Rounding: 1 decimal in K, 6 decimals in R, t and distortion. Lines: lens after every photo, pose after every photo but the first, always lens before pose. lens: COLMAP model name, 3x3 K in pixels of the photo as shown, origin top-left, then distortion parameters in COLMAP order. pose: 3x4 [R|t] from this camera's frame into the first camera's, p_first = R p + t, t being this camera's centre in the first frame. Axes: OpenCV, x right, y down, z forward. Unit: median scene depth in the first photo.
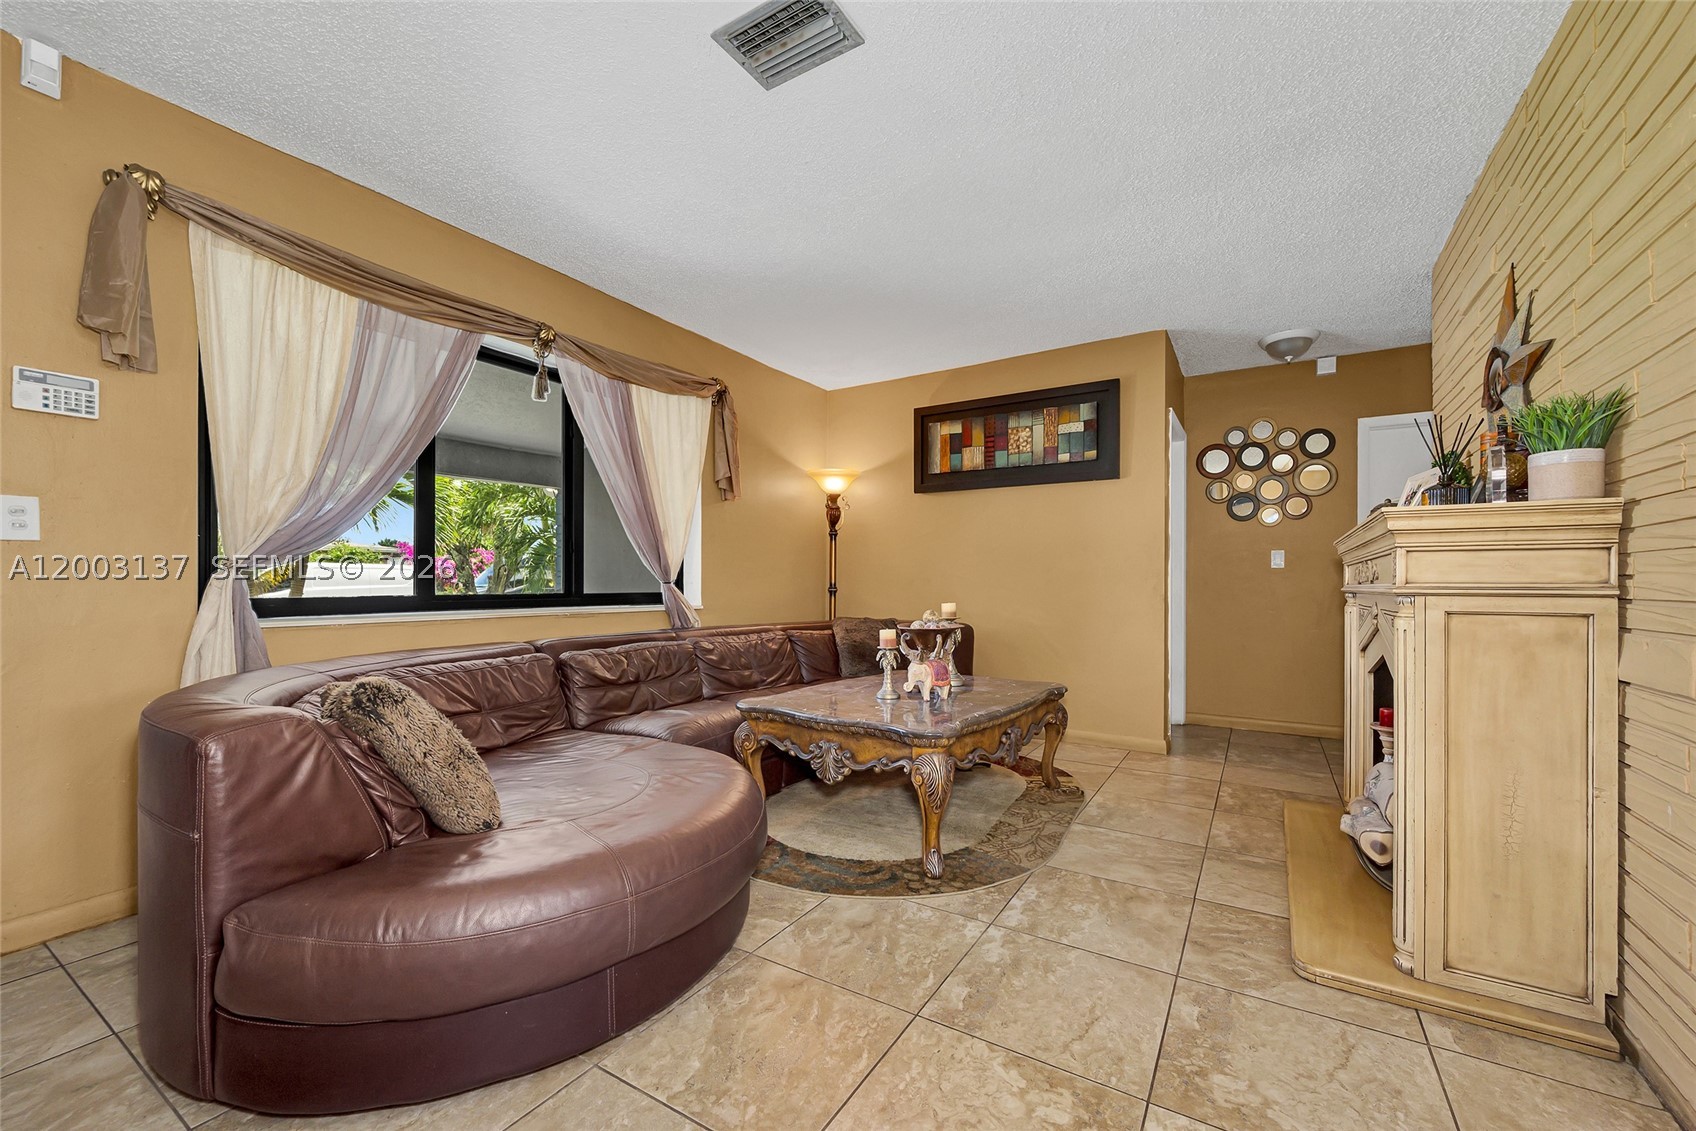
lens RADIAL K [[677.5, 0, 849.4], [0, 677.5, 574.7], [0, 0, 1]] dist [-0.000620, 0.000272]
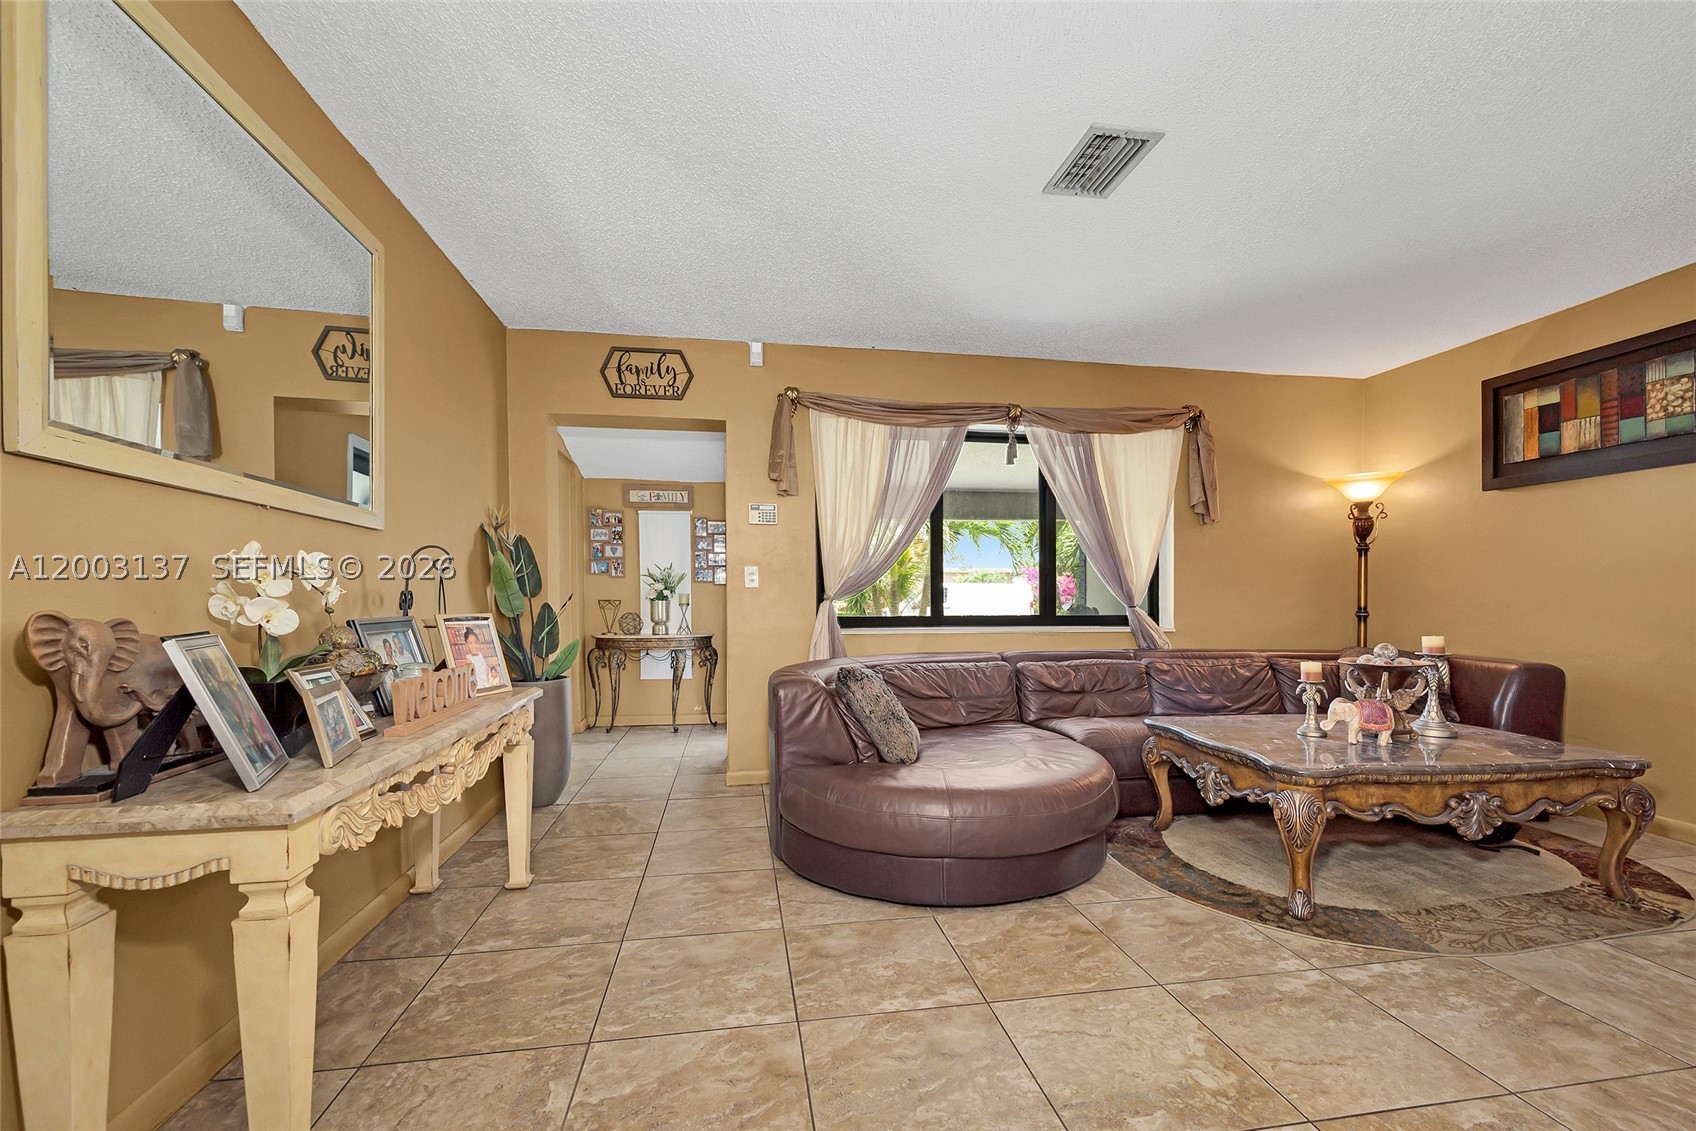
lens RADIAL K [[685.9, 0, 840.3], [0, 685.9, 599.4], [0, 0, 1]] dist [-0.001458, -0.000137]
pose [[0.652951, 0.000850, -0.757400, 0.360850], [0.010670, 0.999890, 0.010321, -0.022733], [0.757325, -0.014821, 0.652870, -0.109039]]
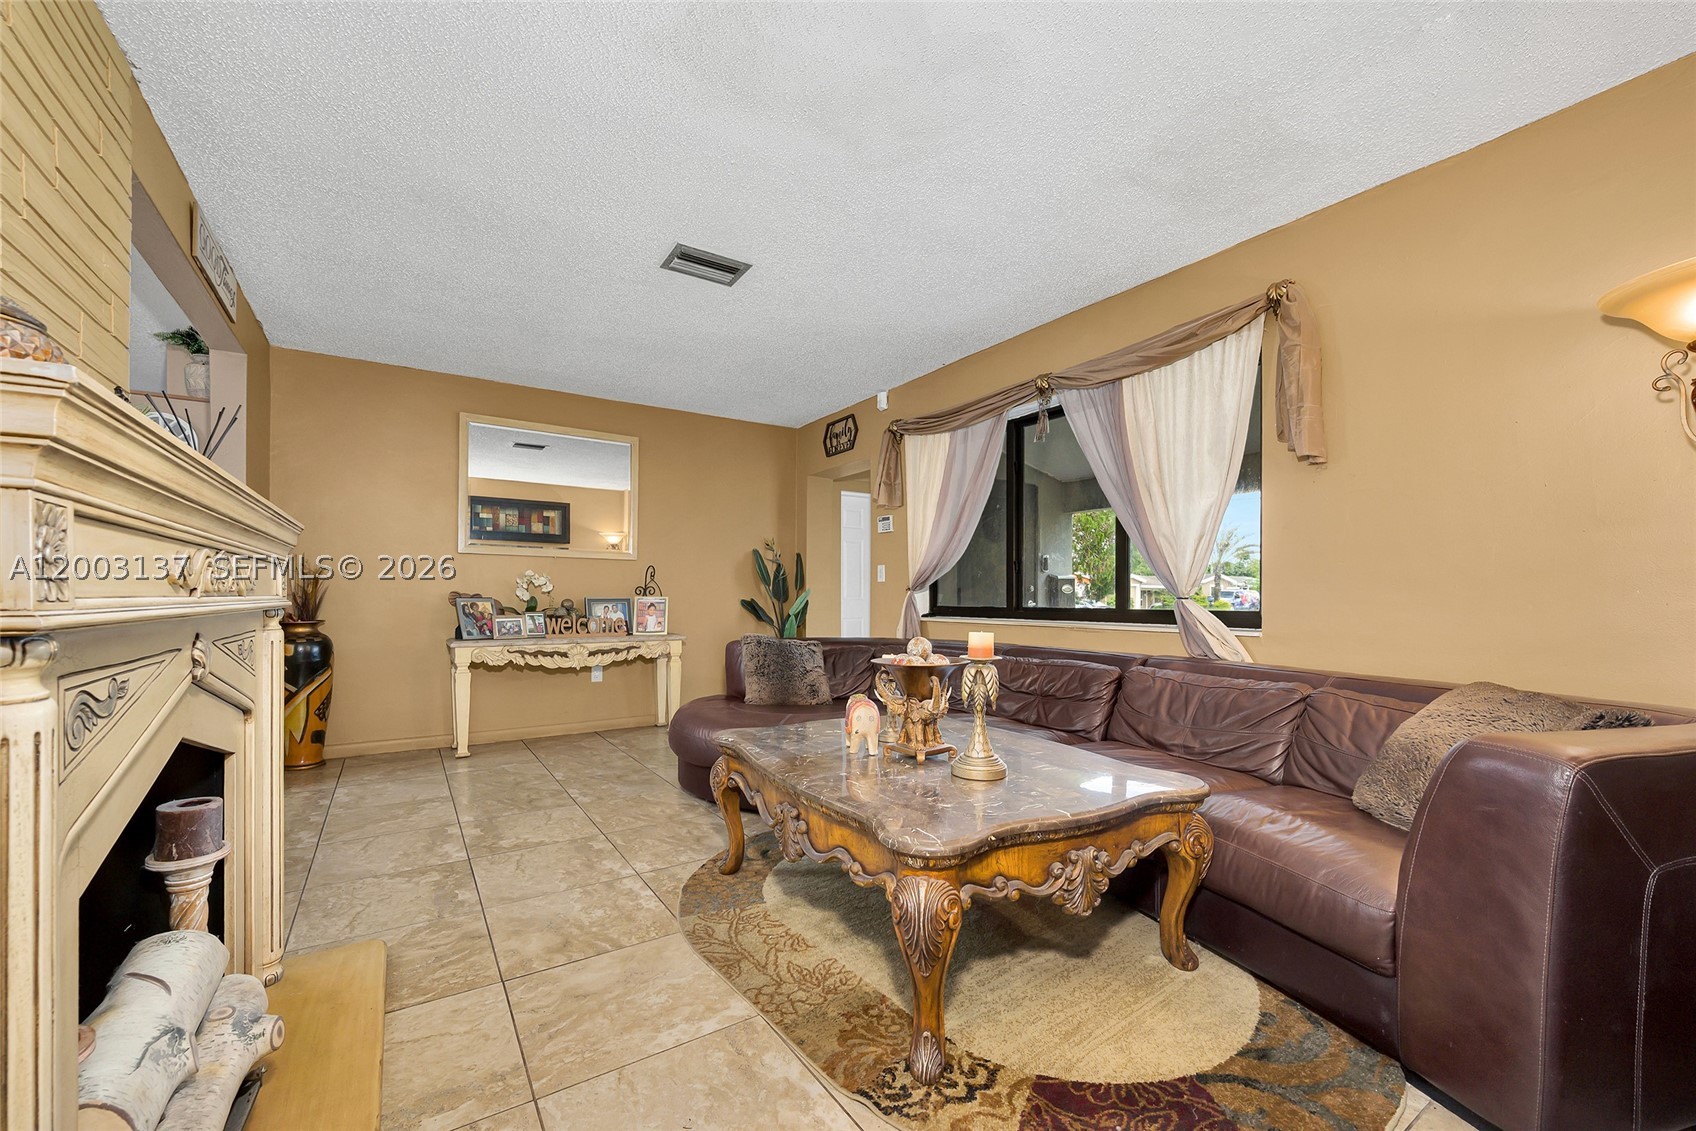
lens RADIAL K [[677.5, 0, 849.4], [0, 677.5, 574.7], [0, 0, 1]] dist [-0.000620, 0.000272]
pose [[-0.415465, -0.030992, -0.909081, 0.846051], [0.007169, 0.999277, -0.037343, 0.015249], [0.909581, -0.022032, -0.414943, 1.337506]]
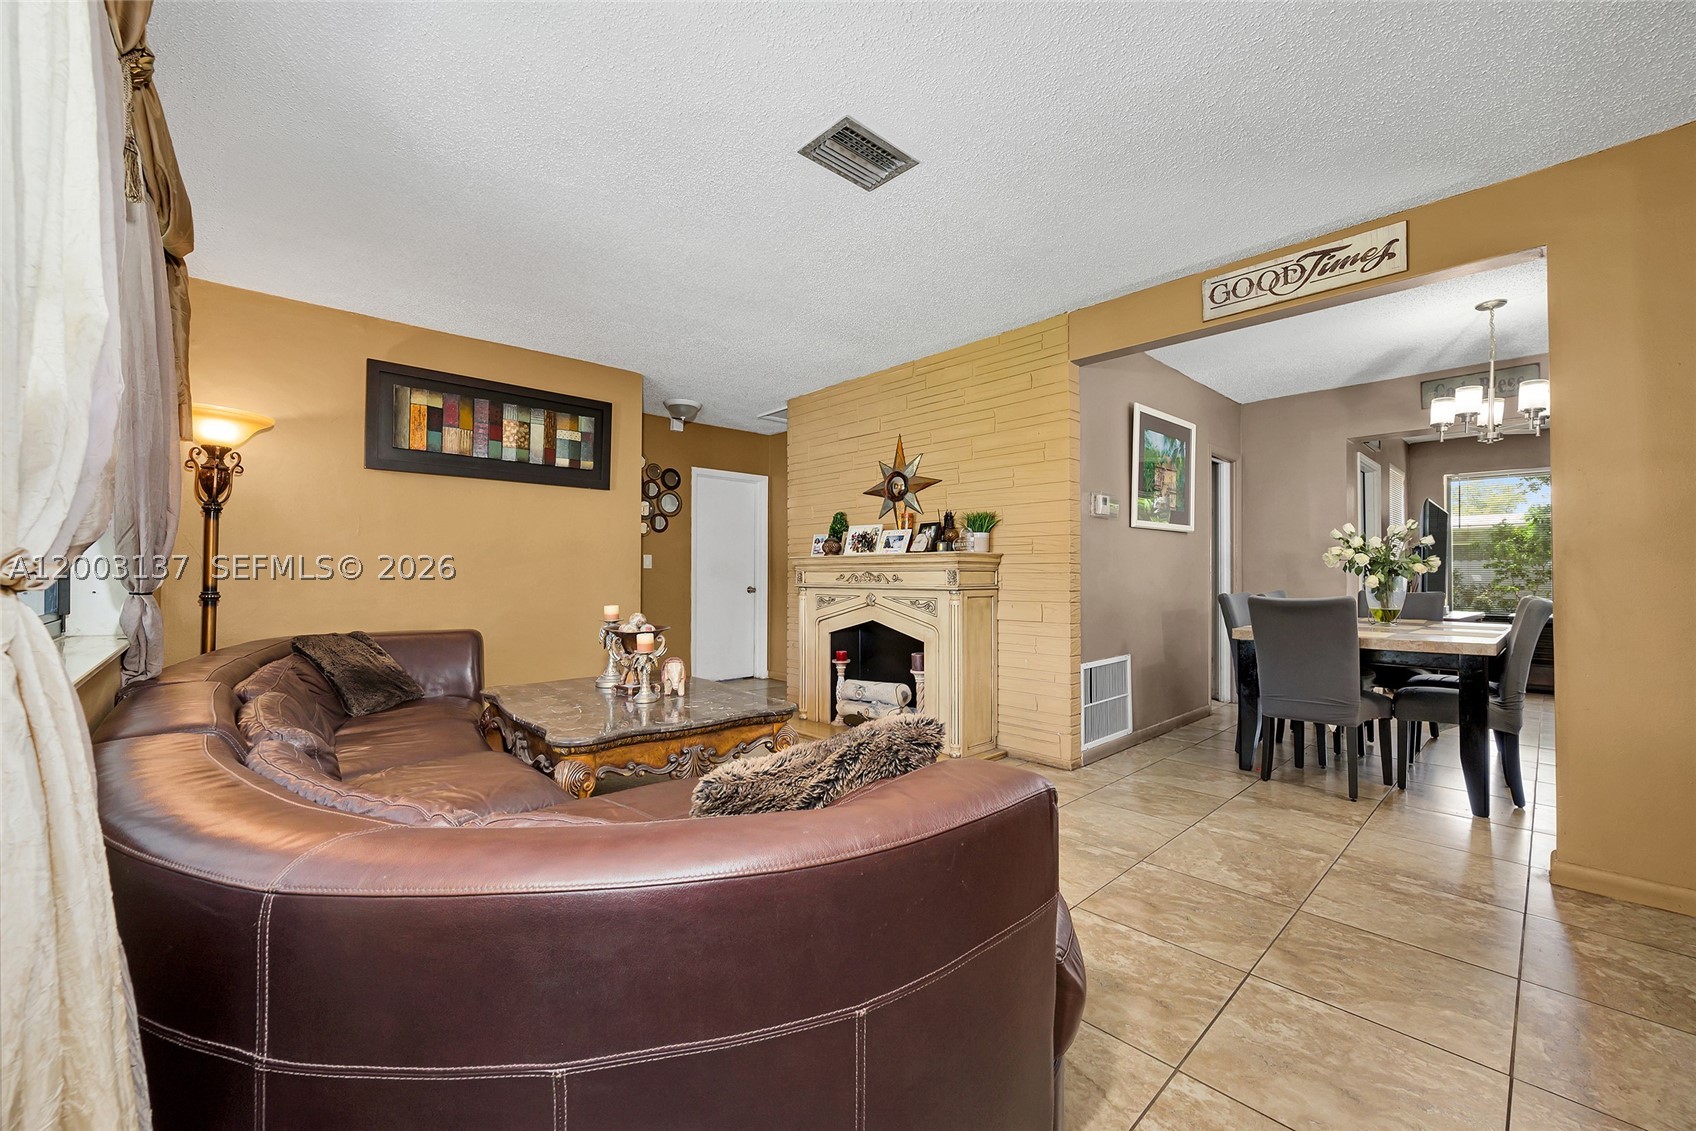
lens RADIAL K [[664.6, 0, 845.9], [0, 664.6, 568.9], [0, 0, 1]] dist [0.000395, -0.000347]
pose [[0.260614, 0.004275, 0.965434, -0.853254], [-0.013571, 0.999908, -0.000764, -0.020251], [-0.965348, -0.012903, 0.260648, 0.472884]]
